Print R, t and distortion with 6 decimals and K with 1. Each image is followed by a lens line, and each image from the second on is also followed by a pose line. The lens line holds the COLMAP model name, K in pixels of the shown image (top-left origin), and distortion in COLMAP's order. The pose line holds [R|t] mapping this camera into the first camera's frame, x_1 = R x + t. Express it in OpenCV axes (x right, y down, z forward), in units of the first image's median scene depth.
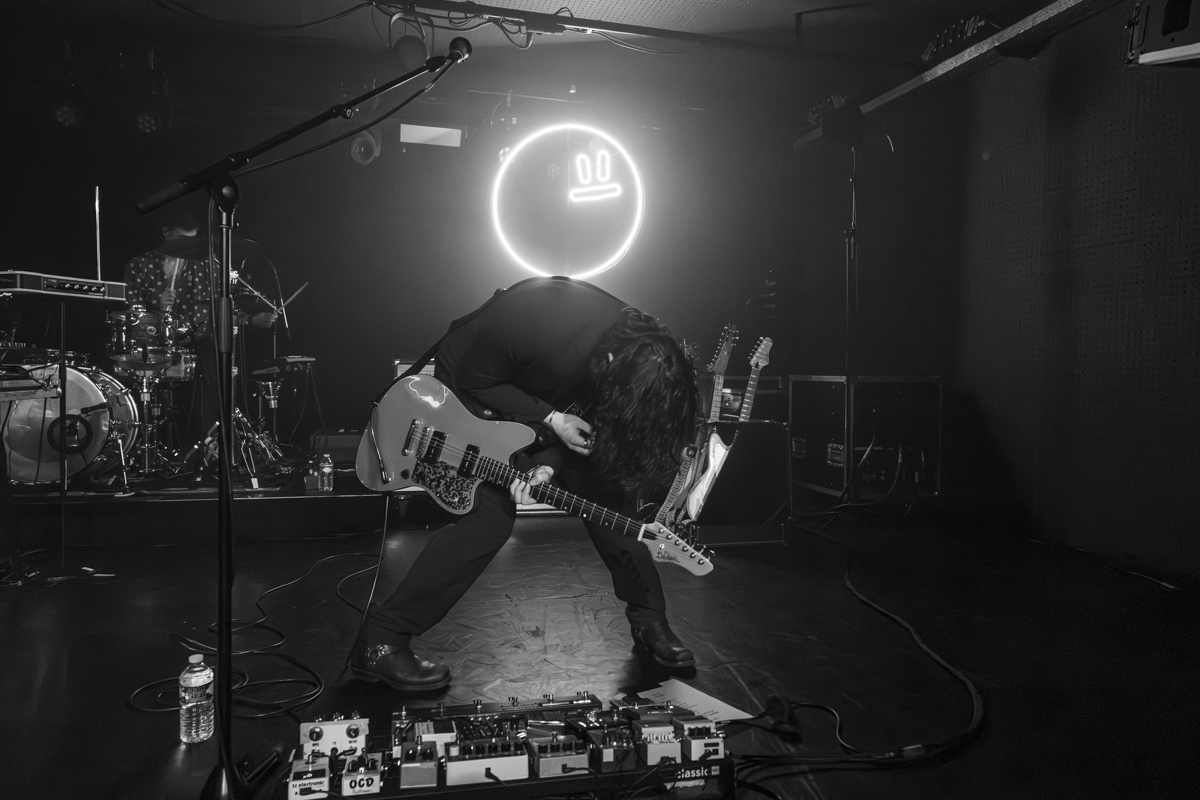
lens RADIAL K [[811.7, 0, 597.5], [0, 811.7, 402.5], [0, 0, 1]] dist [0.004366, -0.003993]
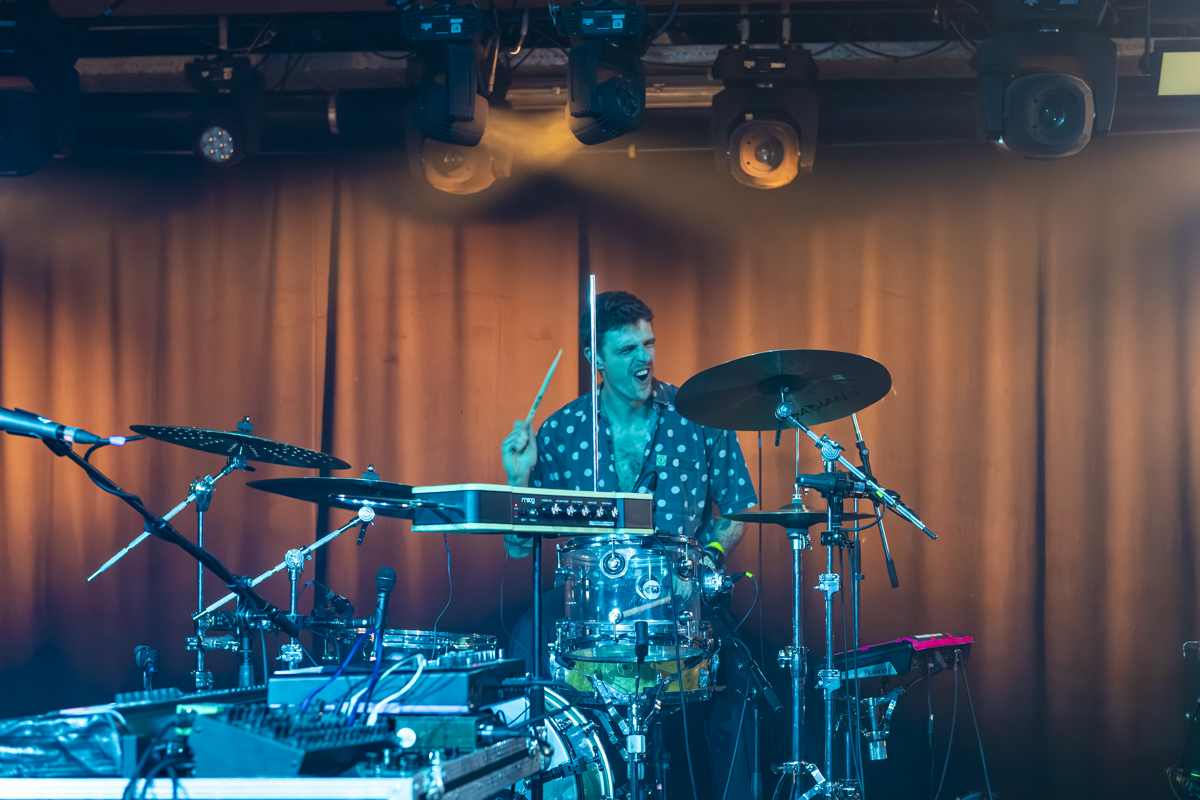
lens RADIAL K [[1975.8, 0, 770.1], [0, 1975.8, 560.6], [0, 0, 1]] dist [-0.002427, 0.000000]
pose [[0.948460, -0.026548, -0.315783, -0.149788], [0.006359, 0.997879, -0.064791, -0.033647], [0.316833, 0.059443, 0.946617, 0.027004]]
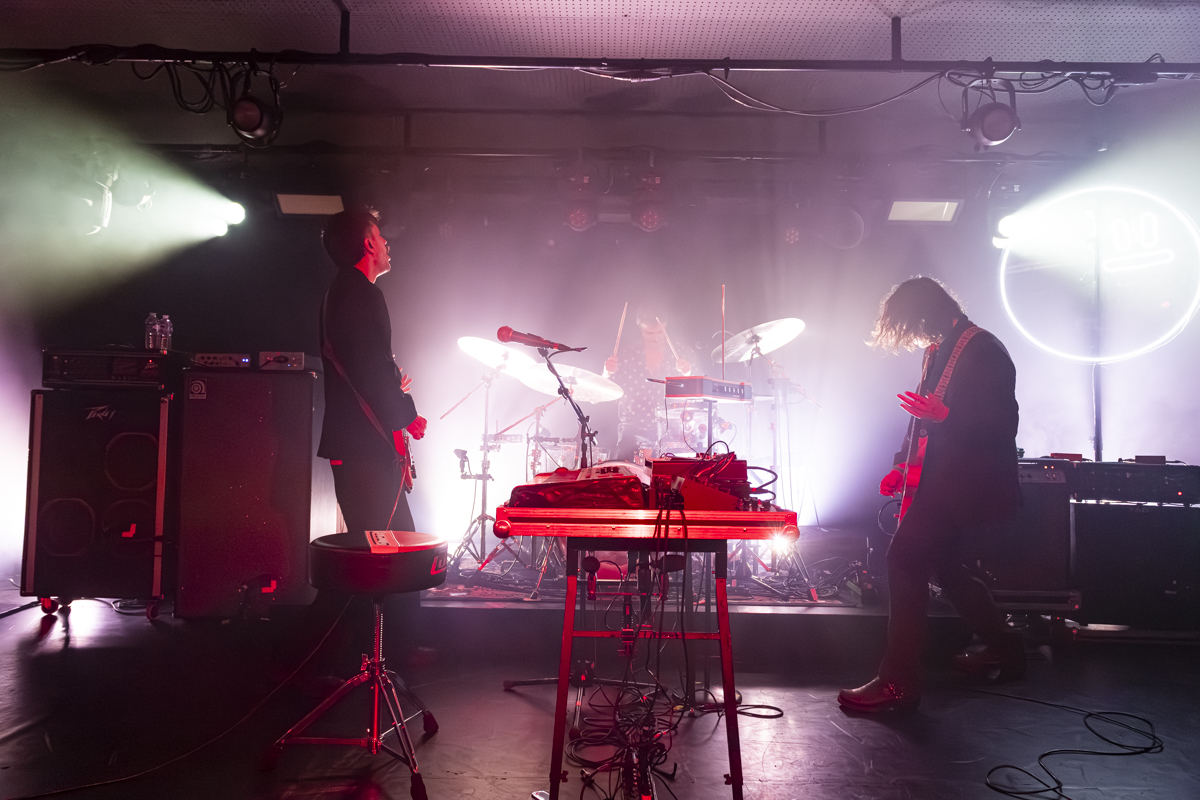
lens RADIAL K [[811.7, 0, 597.7], [0, 811.7, 404.0], [0, 0, 1]] dist [0.004366, -0.003993]
pose [[0.961640, -0.012611, -0.274025, -0.381701], [-0.012006, 0.996051, -0.087972, -0.029089], [0.274052, 0.087888, 0.957691, 0.036545]]
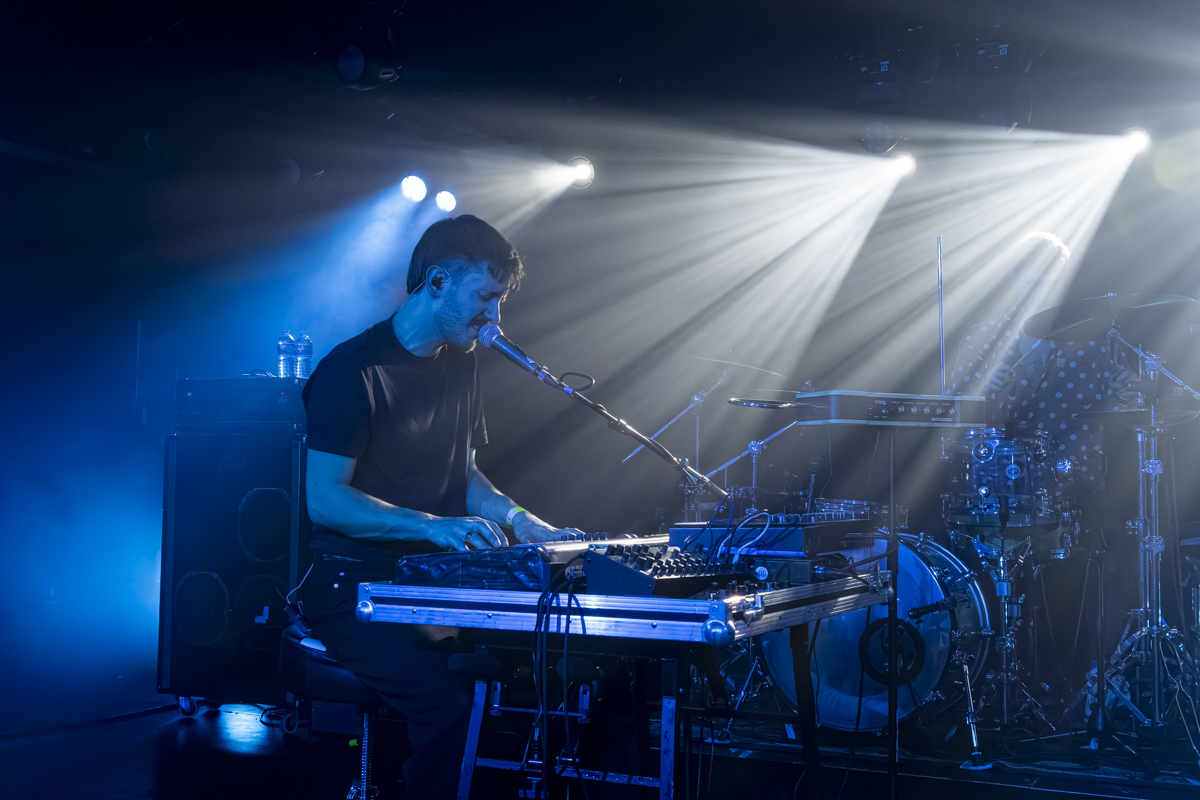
lens RADIAL K [[1392.1, 0, 592.6], [0, 1392.1, 396.8], [0, 0, 1]] dist [-0.002043, 0.000000]
pose [[0.731539, -0.053643, -0.679686, -0.095303], [-0.023714, 0.994295, -0.103995, -0.030632], [0.681387, 0.092194, 0.726093, 0.085818]]
